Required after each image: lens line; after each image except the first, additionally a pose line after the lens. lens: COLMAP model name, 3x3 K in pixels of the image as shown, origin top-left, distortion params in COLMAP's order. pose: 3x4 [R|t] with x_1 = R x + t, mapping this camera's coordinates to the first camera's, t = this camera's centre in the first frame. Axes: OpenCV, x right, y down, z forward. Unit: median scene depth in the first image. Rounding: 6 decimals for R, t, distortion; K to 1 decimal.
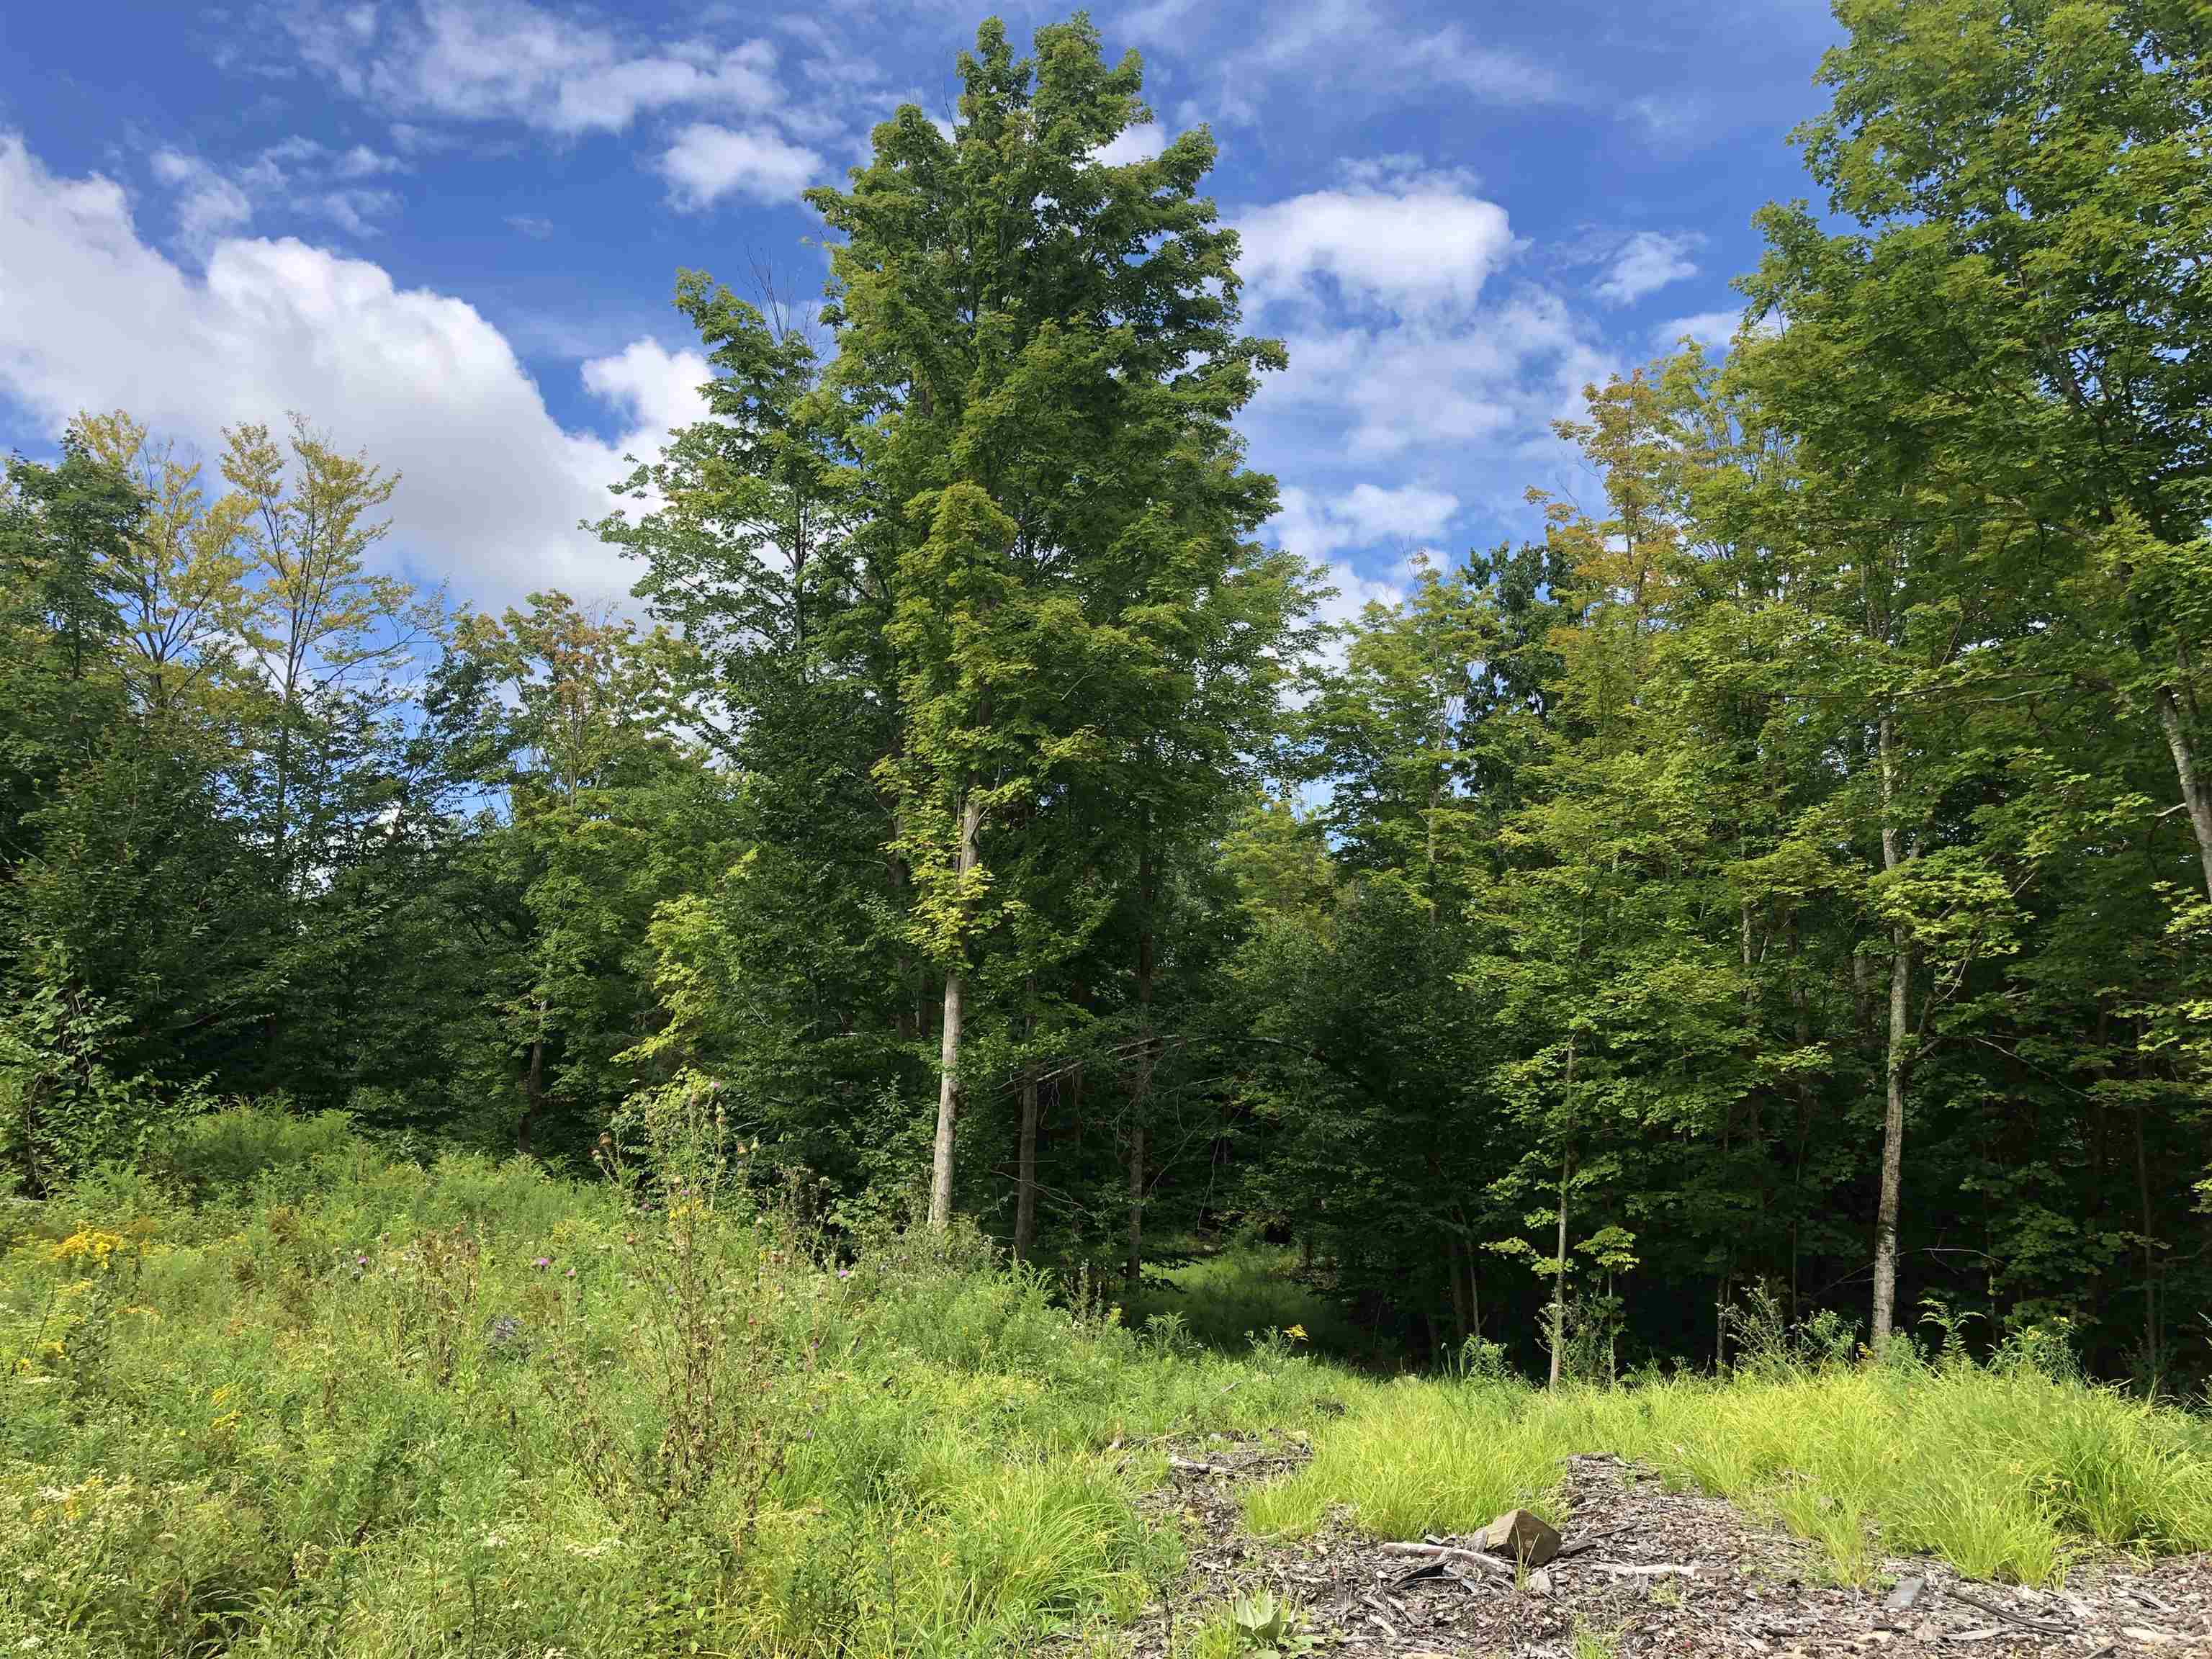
lens RADIAL K [[1825.7, 0, 1107.6], [0, 1825.7, 852.6], [0, 0, 1]] dist [-0.004104, 0.007263]
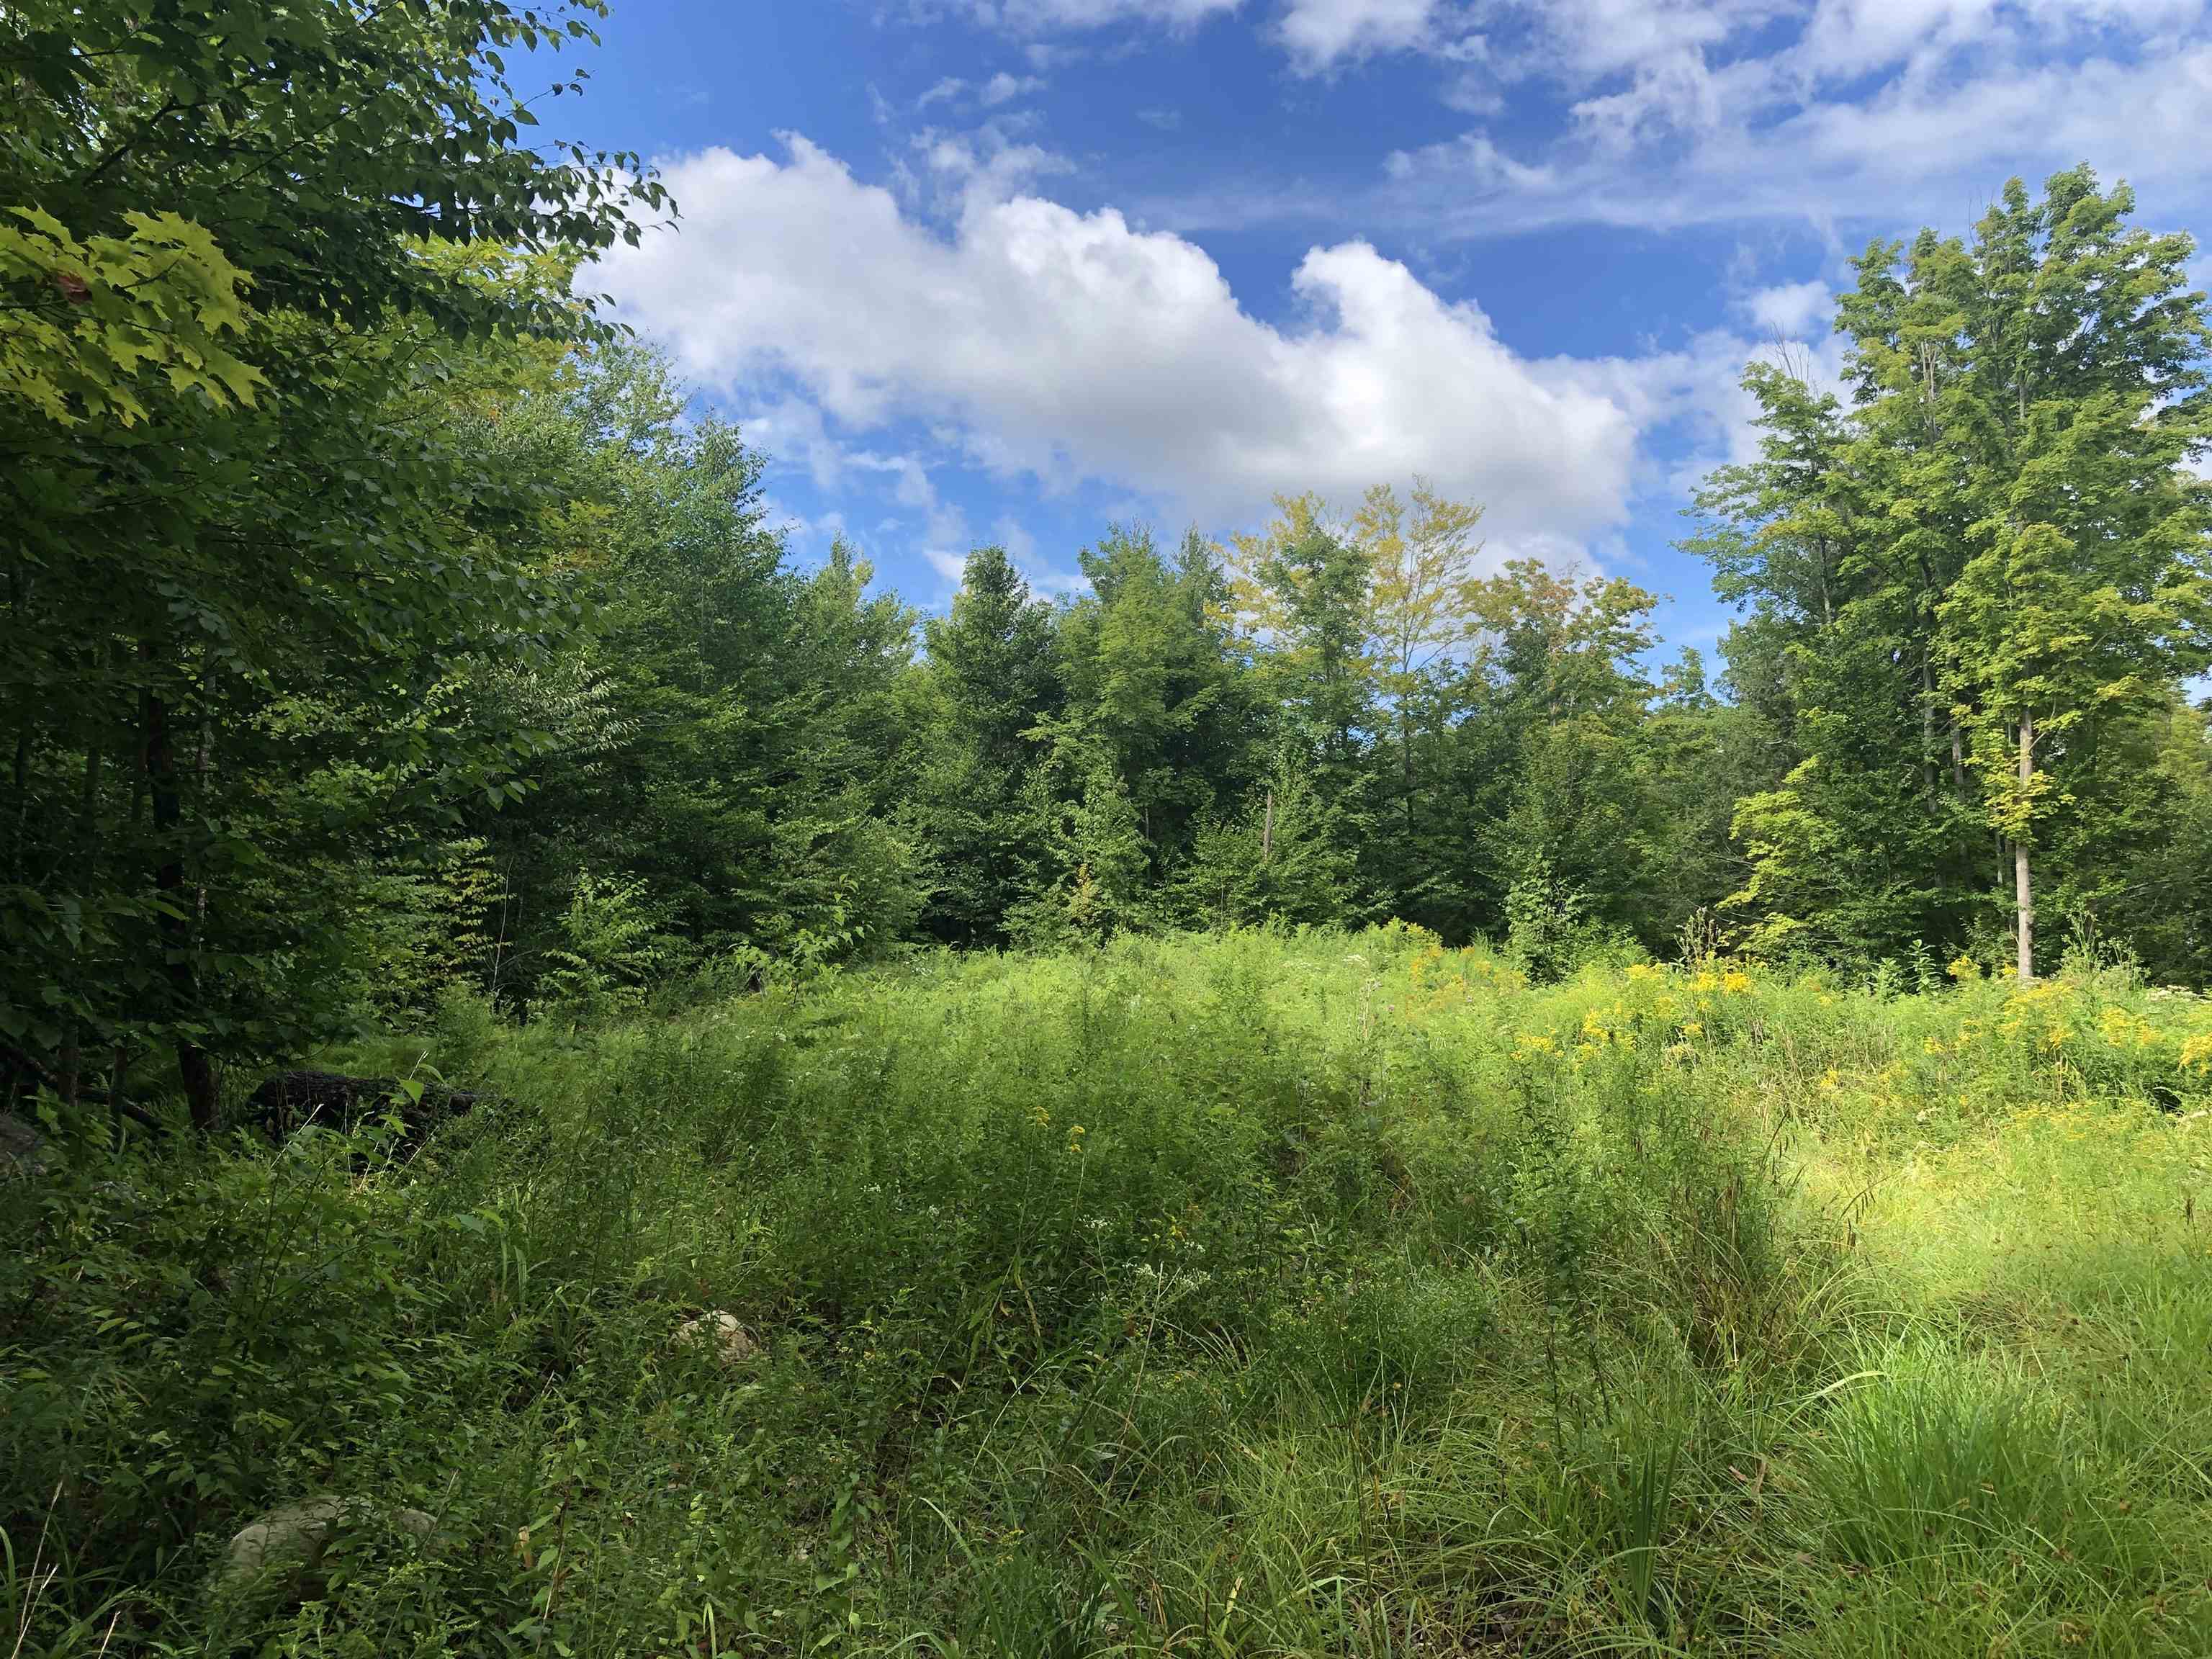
lens RADIAL K [[1825.7, 0, 1058.1], [0, 1825.7, 826.2], [0, 0, 1]] dist [-0.004104, 0.007263]
pose [[0.930332, -0.050339, -0.363247, -0.207764], [0.075720, 0.995557, 0.055967, -0.069044], [0.358816, -0.079573, 0.930010, -0.497515]]
